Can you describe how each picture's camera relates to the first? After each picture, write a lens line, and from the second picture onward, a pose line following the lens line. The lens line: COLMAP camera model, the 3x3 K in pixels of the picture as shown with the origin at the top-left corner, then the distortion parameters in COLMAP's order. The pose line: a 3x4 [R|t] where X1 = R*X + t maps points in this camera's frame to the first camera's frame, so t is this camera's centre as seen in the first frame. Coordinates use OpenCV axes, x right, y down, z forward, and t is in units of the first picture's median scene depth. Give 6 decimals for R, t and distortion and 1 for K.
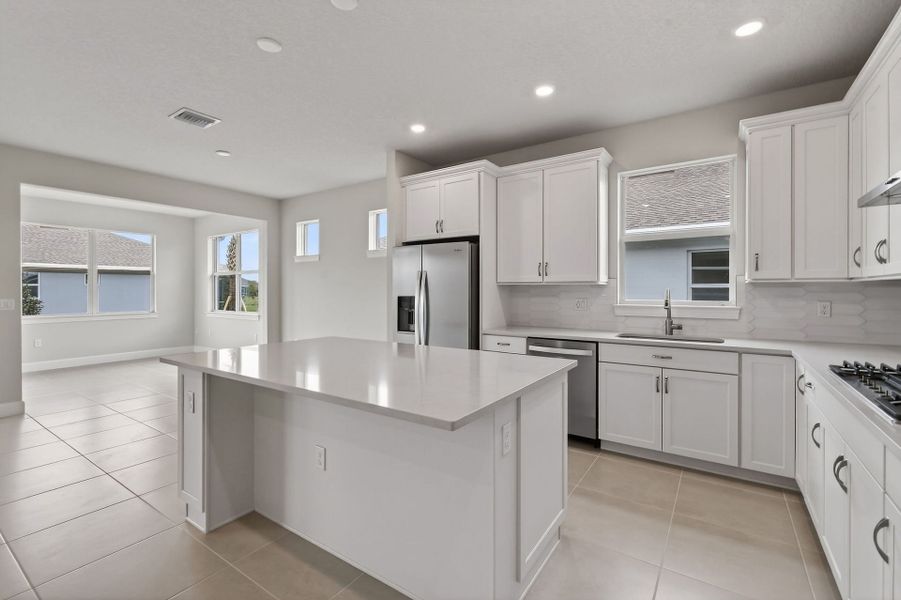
lens RADIAL K [[400.0, 0, 450.9], [0, 400.0, 290.6], [0, 0, 1]] dist [0.006528, -0.000298]
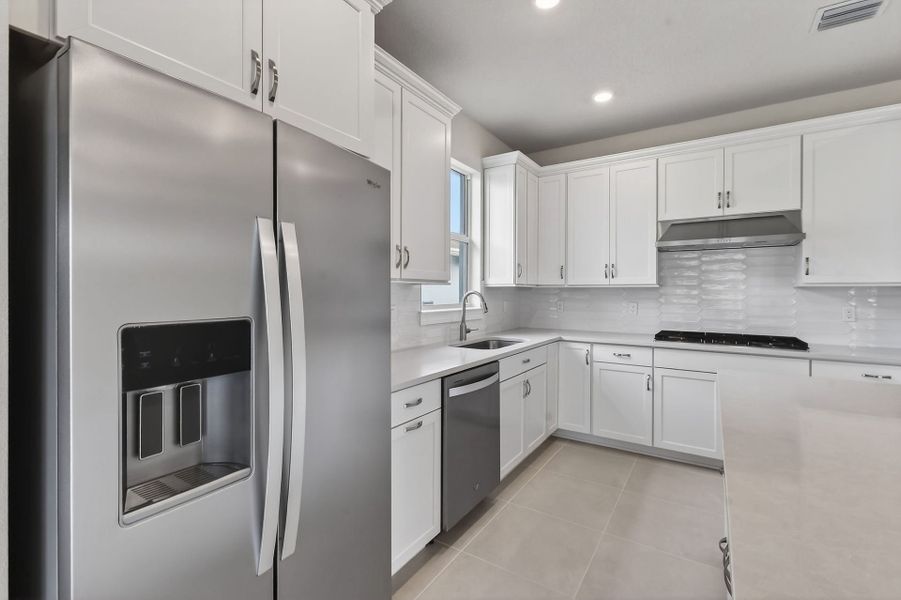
lens RADIAL K [[400.0, 0, 450.9], [0, 400.0, 290.6], [0, 0, 1]] dist [0.006528, -0.000298]
pose [[-0.018123, 0.003806, 0.999829, -0.365299], [-0.002470, 0.999990, -0.003852, -0.002232], [-0.999833, -0.002540, -0.018113, 0.969023]]
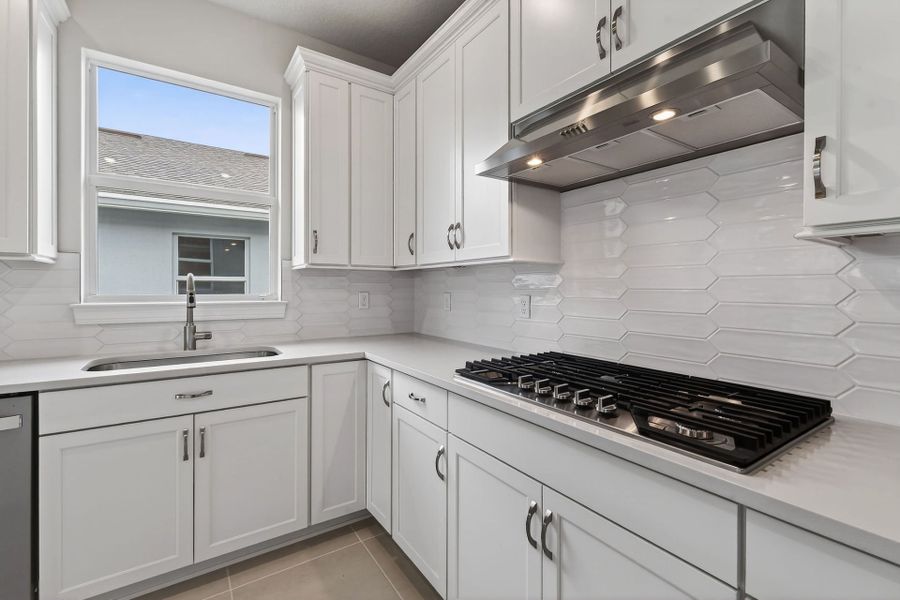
lens RADIAL K [[399.5, 0, 450.4], [0, 399.5, 290.6], [0, 0, 1]] dist [0.006528, -0.000298]
pose [[0.370453, -0.002683, 0.928847, 0.113901], [-0.002920, 0.999988, 0.004053, 0.014851], [-0.928847, -0.004214, 0.370440, 0.373506]]
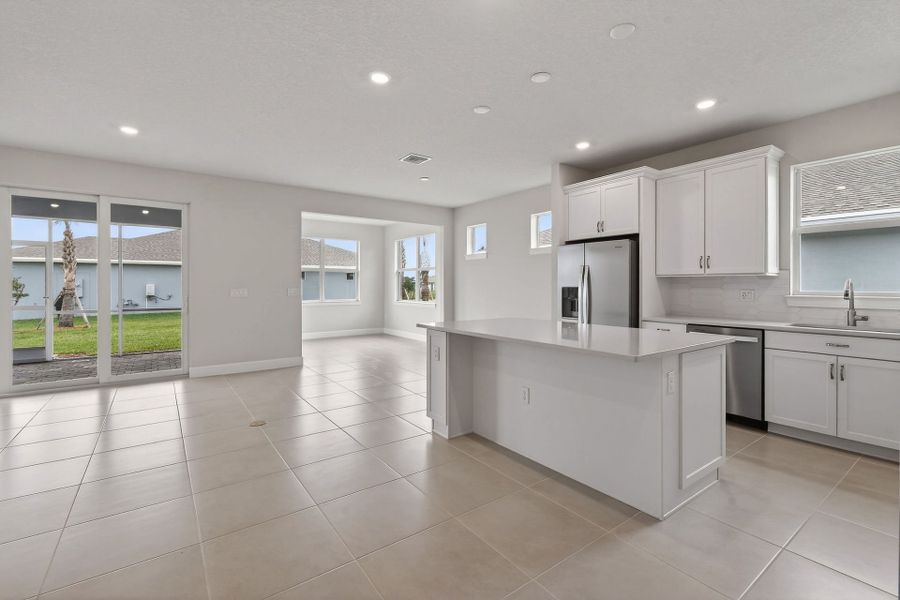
lens RADIAL K [[400.4, 0, 449.3], [0, 400.4, 285.4], [0, 0, 1]] dist [0.005502, -0.000300]
pose [[0.939922, 0.001167, -0.341389, -0.048408], [-0.001428, 0.999999, -0.000513, 0.010849], [0.341388, 0.000969, 0.939922, -0.256392]]
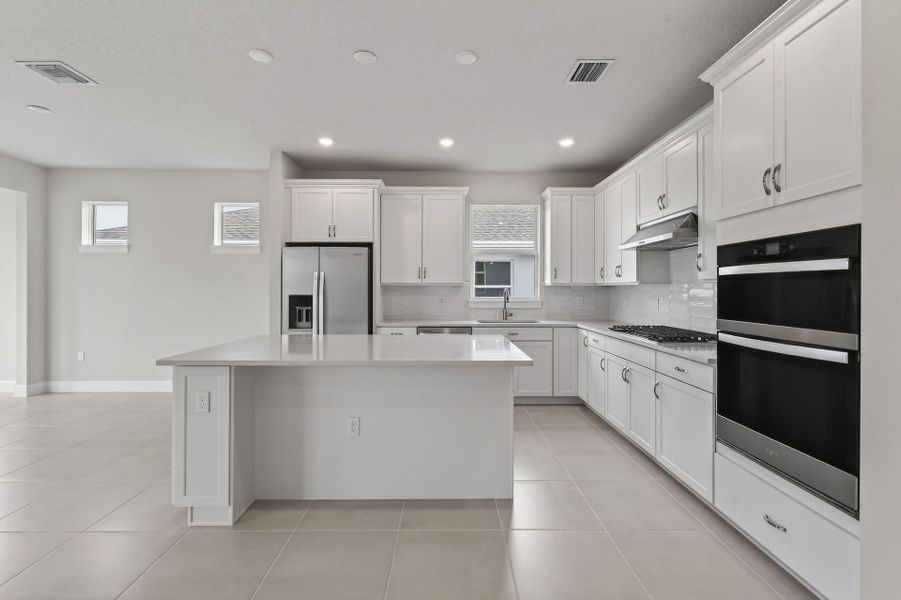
lens RADIAL K [[400.0, 0, 450.9], [0, 400.0, 290.6], [0, 0, 1]] dist [0.006528, -0.000298]
pose [[0.820665, 0.002080, 0.571406, -0.432187], [-0.003072, 0.999995, 0.000772, 0.000646], [-0.571402, -0.002389, 0.820667, -0.094730]]
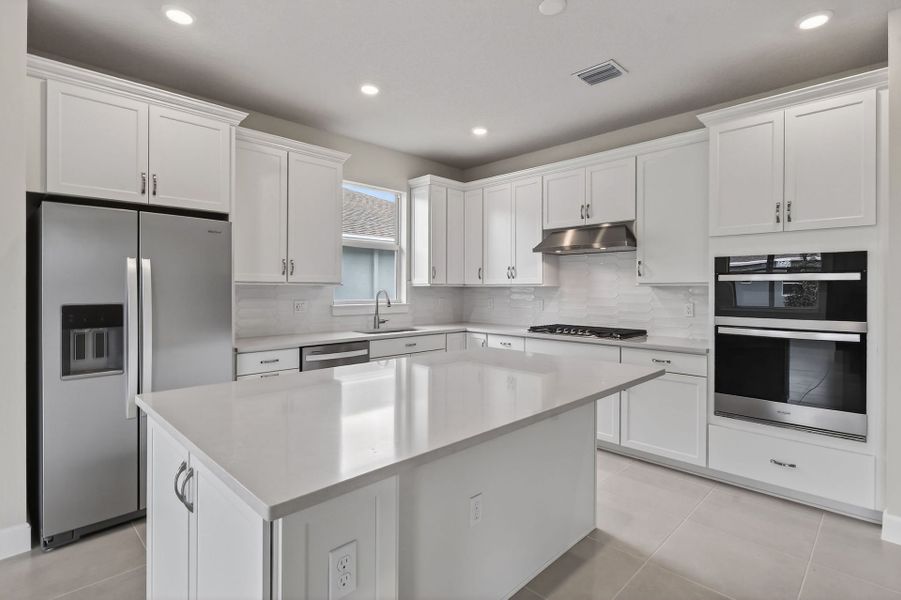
lens RADIAL K [[440.9, 0, 454.8], [0, 440.9, 289.4], [0, 0, 1]] dist [0.003158, -0.000080]
pose [[0.184870, 0.001301, 0.982762, -0.652653], [-0.001891, 0.999998, -0.000968, -0.005716], [-0.982761, -0.001679, 0.184872, 0.489507]]
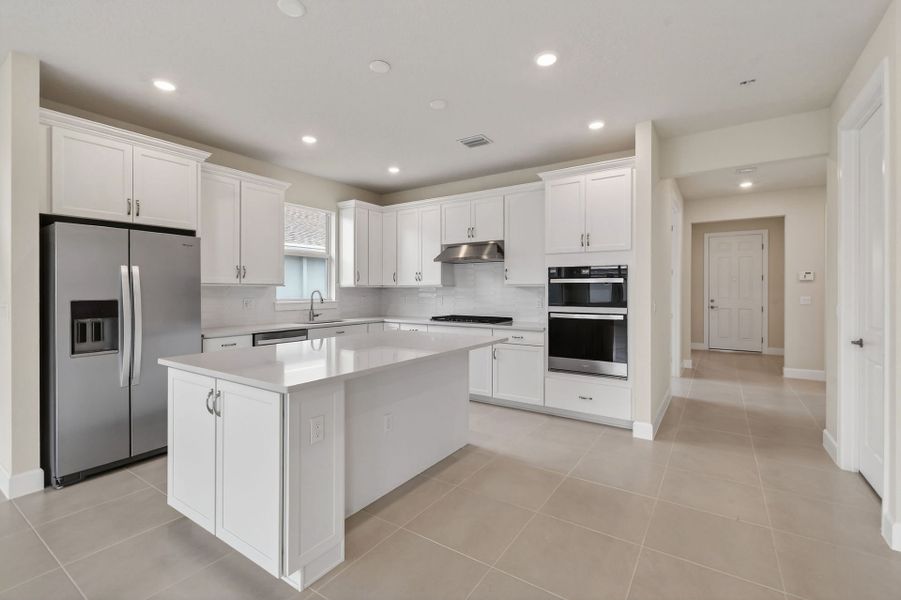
lens RADIAL K [[400.0, 0, 450.9], [0, 400.0, 290.6], [0, 0, 1]] dist [0.006528, -0.000298]
pose [[-0.001997, 0.001500, 0.999997, -0.887262], [0.000983, 0.999998, -0.001498, -0.000216], [-0.999998, 0.000980, -0.001999, 0.445108]]
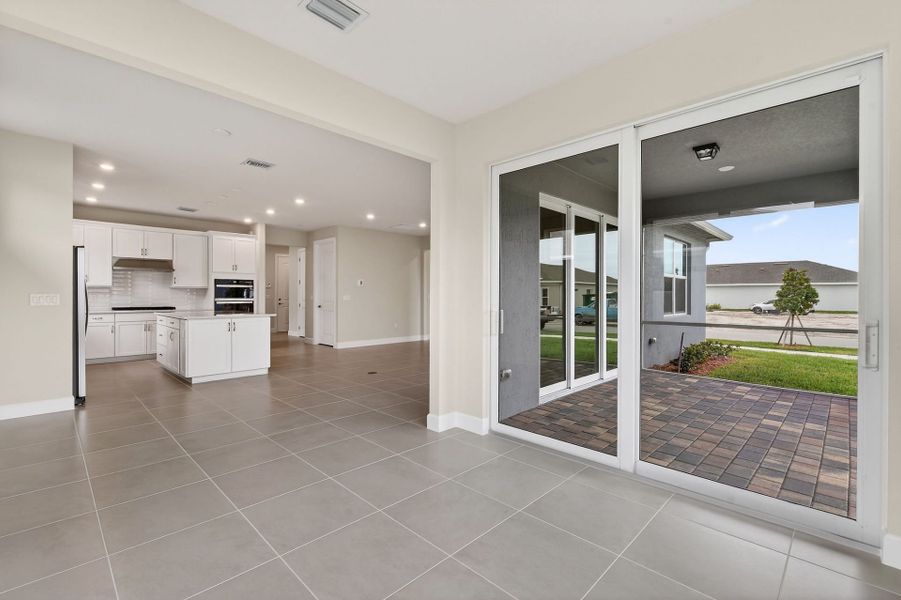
lens RADIAL K [[400.0, 0, 450.9], [0, 400.0, 290.6], [0, 0, 1]] dist [0.006528, -0.000298]
pose [[-0.983272, -0.004305, 0.182093, -1.487068], [-0.005056, 0.999981, -0.003660, 0.001557], [-0.182074, -0.004519, -0.983274, 2.149711]]
